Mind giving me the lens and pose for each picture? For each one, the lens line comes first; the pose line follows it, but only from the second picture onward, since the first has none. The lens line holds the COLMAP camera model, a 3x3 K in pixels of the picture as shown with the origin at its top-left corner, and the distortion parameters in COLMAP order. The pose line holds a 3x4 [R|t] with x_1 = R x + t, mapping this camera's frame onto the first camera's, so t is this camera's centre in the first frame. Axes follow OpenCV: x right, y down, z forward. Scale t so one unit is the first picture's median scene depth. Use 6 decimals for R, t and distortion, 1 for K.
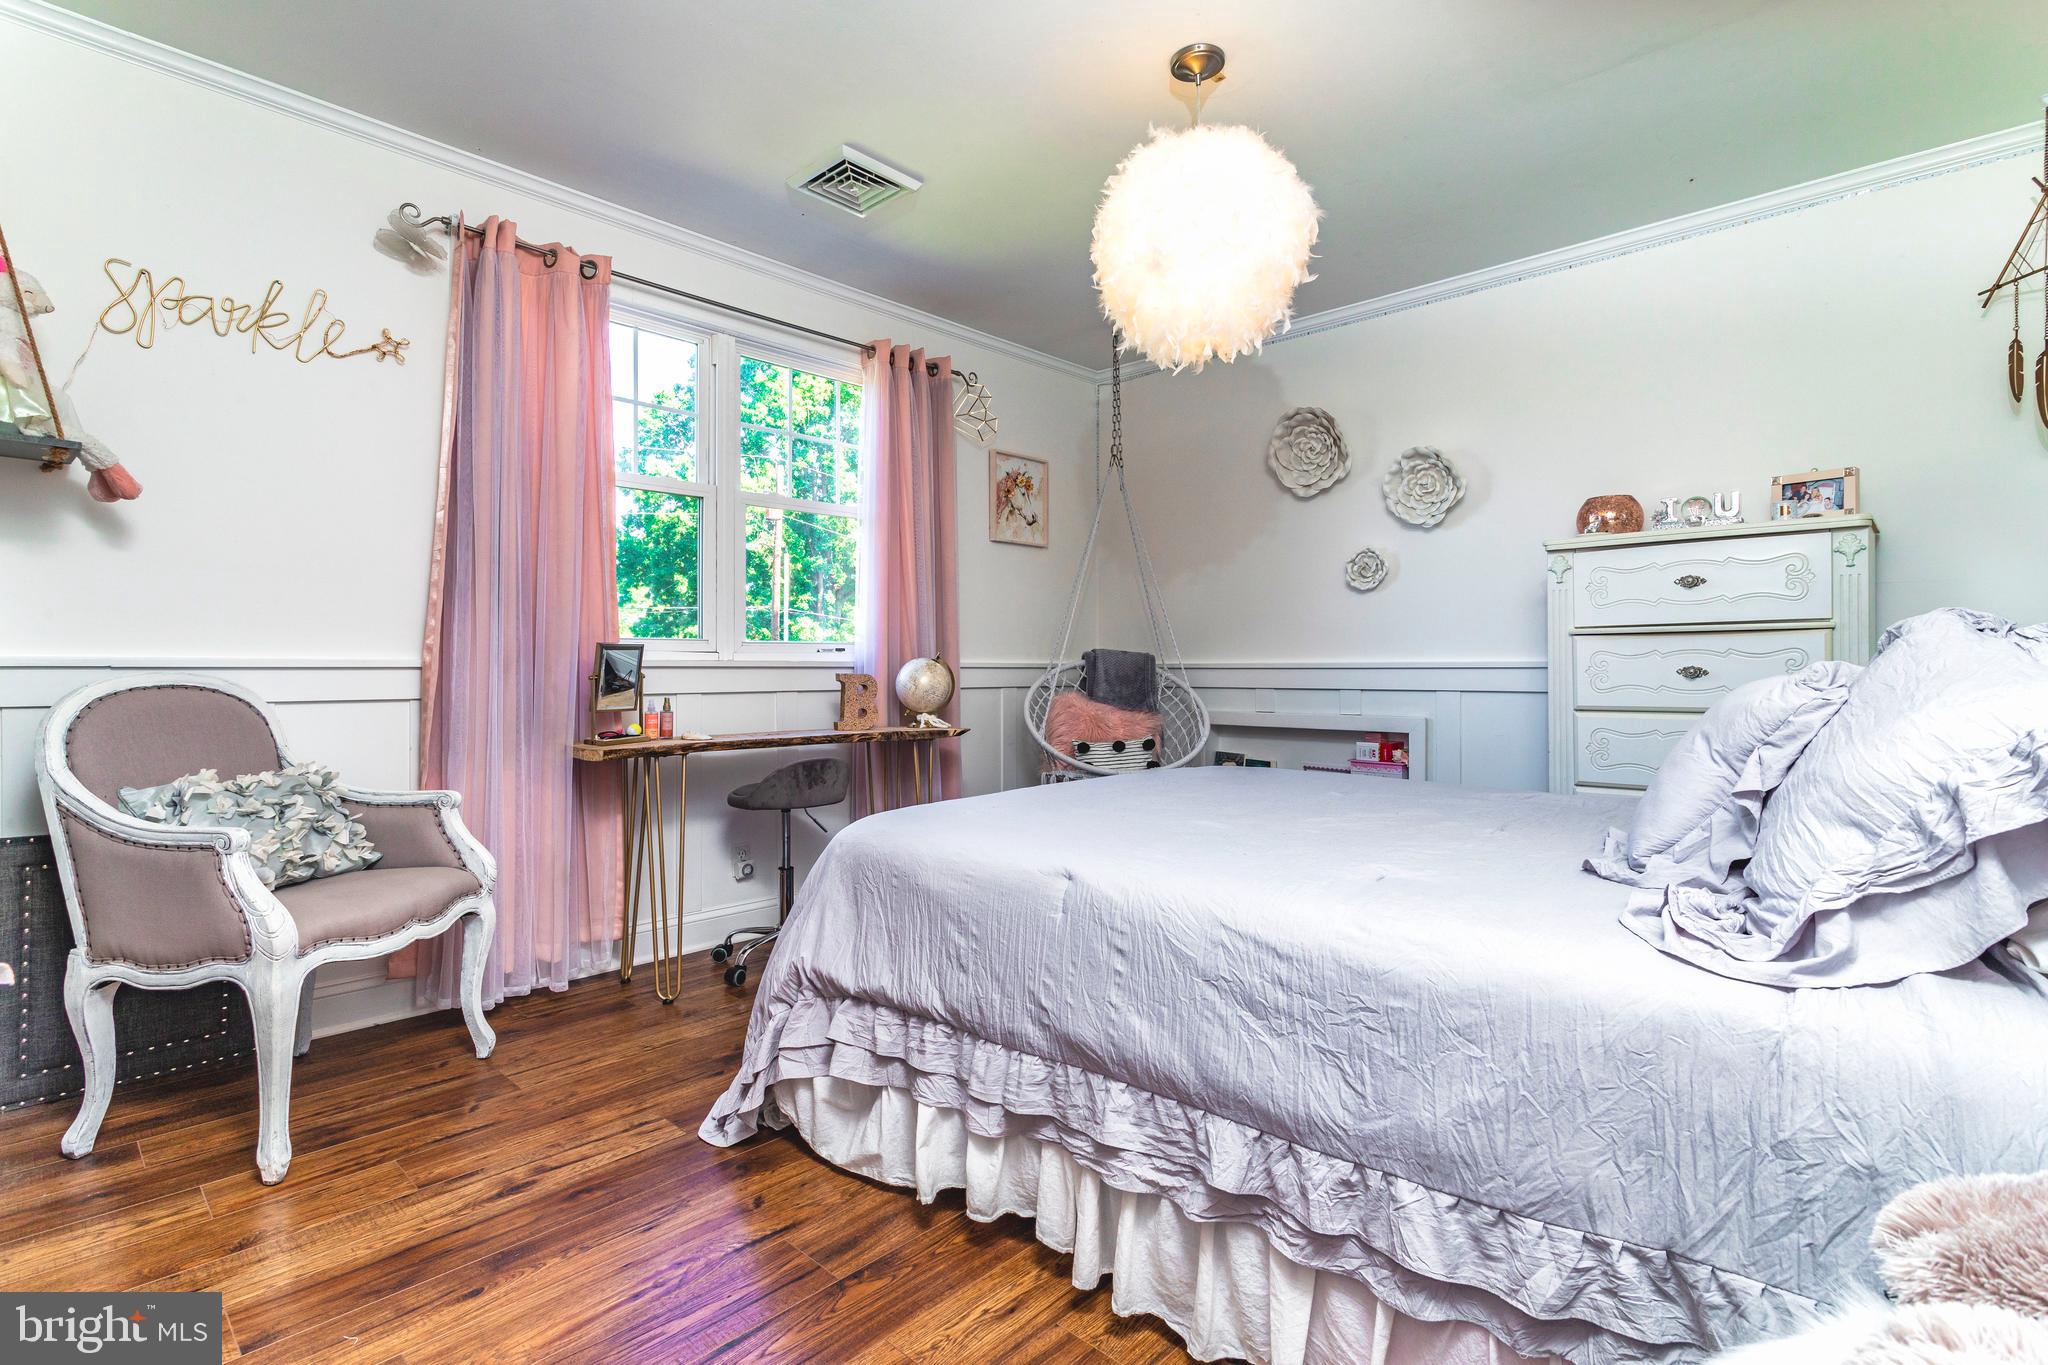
lens RADIAL K [[997.7, 0, 1017.7], [0, 997.7, 665.9], [0, 0, 1]] dist [0.001713, 0.002121]
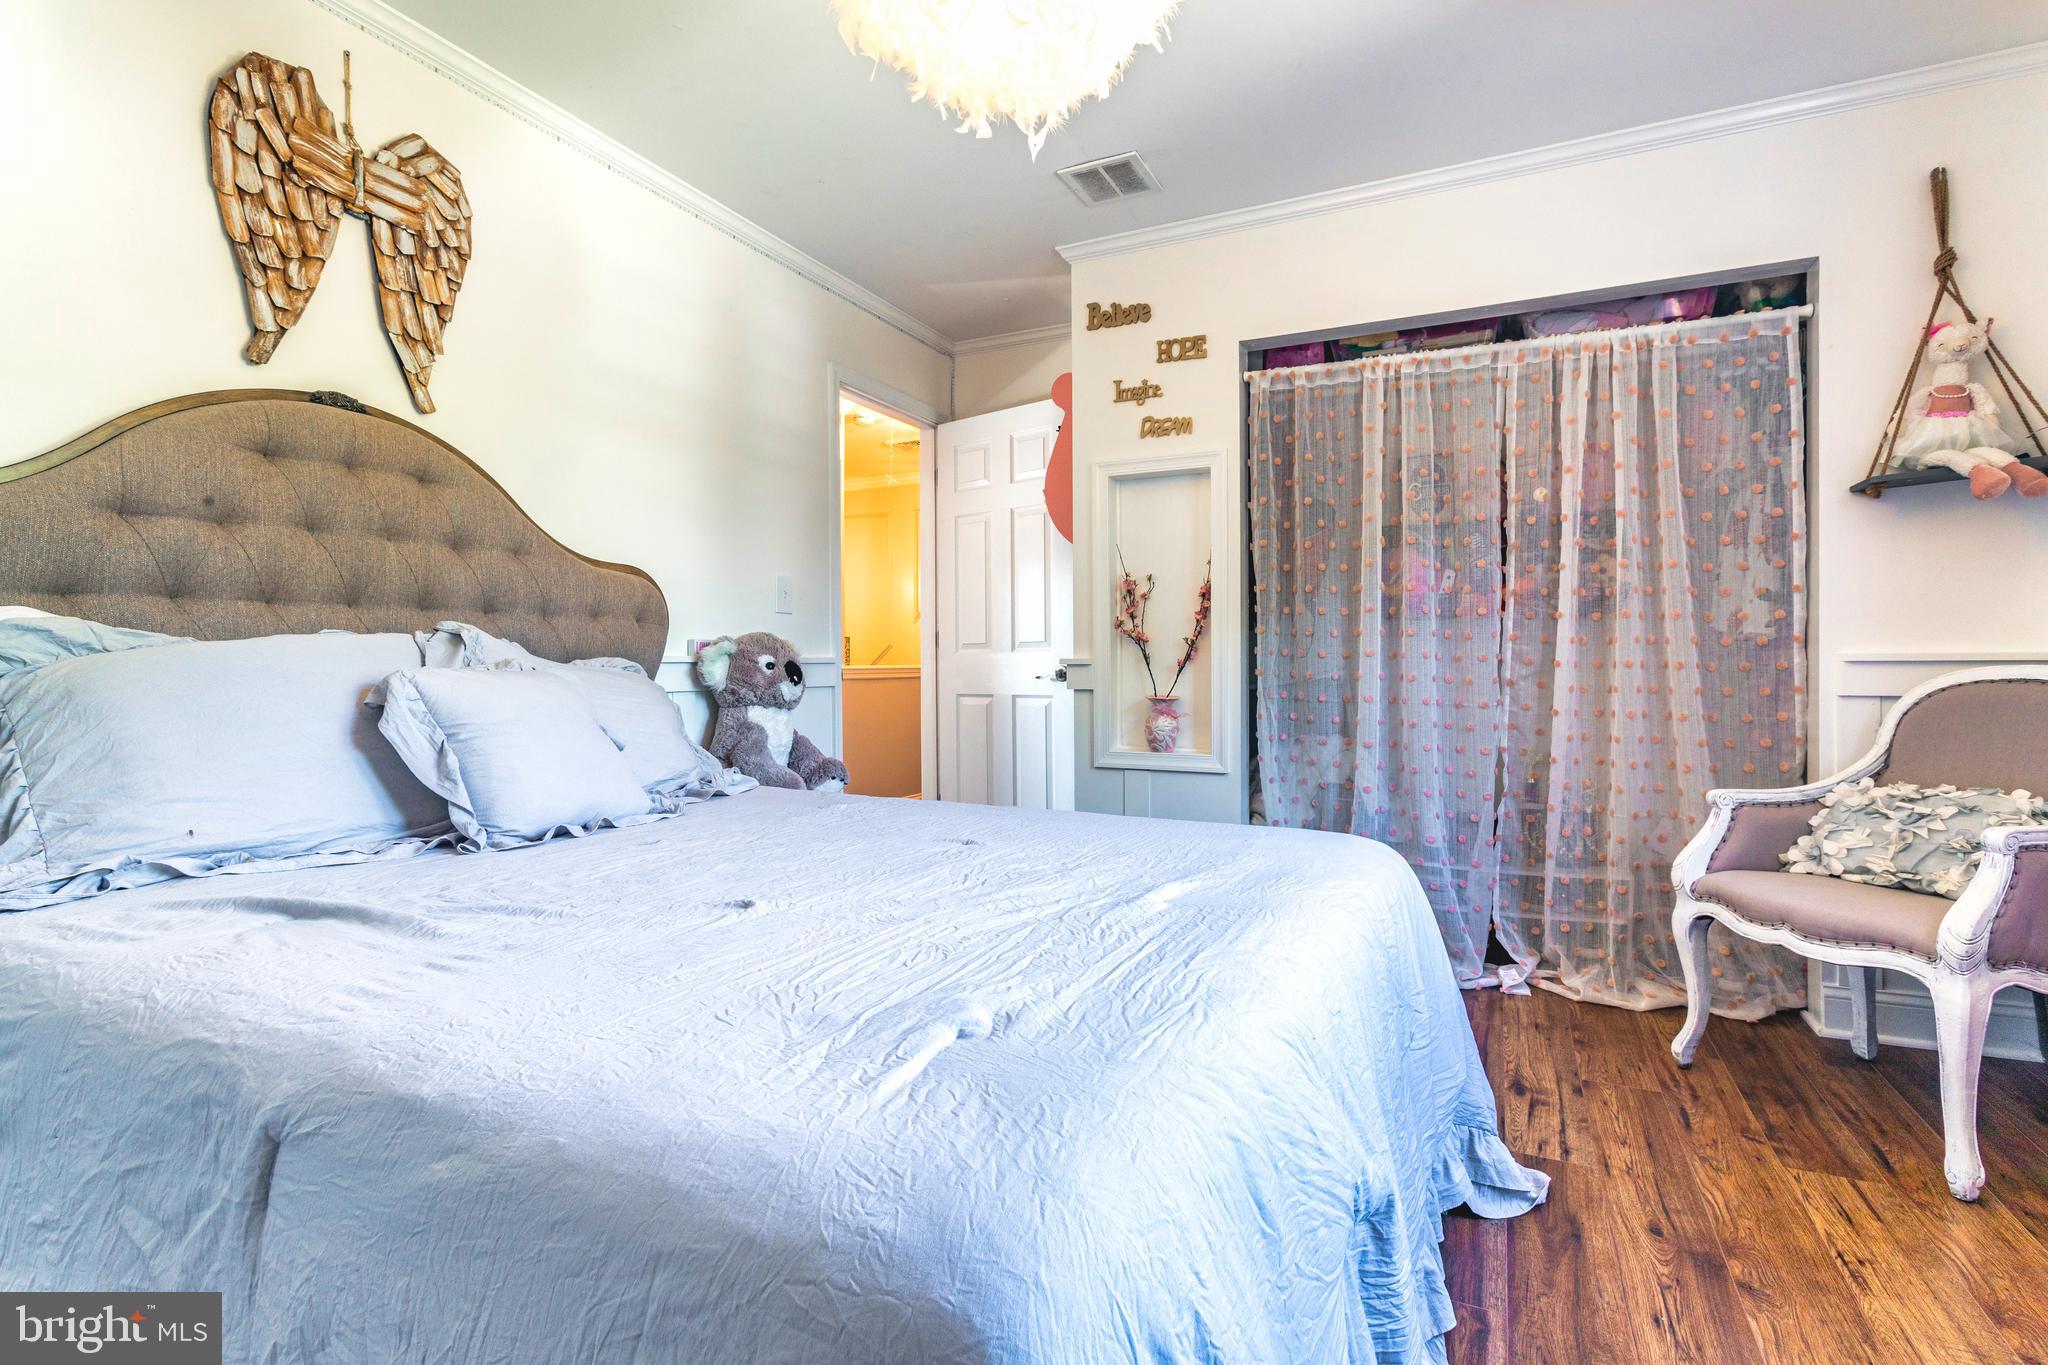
lens RADIAL K [[997.7, 0, 1027.3], [0, 997.7, 682.2], [0, 0, 1]] dist [0.001713, 0.002121]
pose [[-0.954487, -0.003082, -0.298236, 0.376841], [-0.005510, 0.999958, 0.007300, 0.030427], [0.298201, 0.008611, -0.954464, 1.788746]]
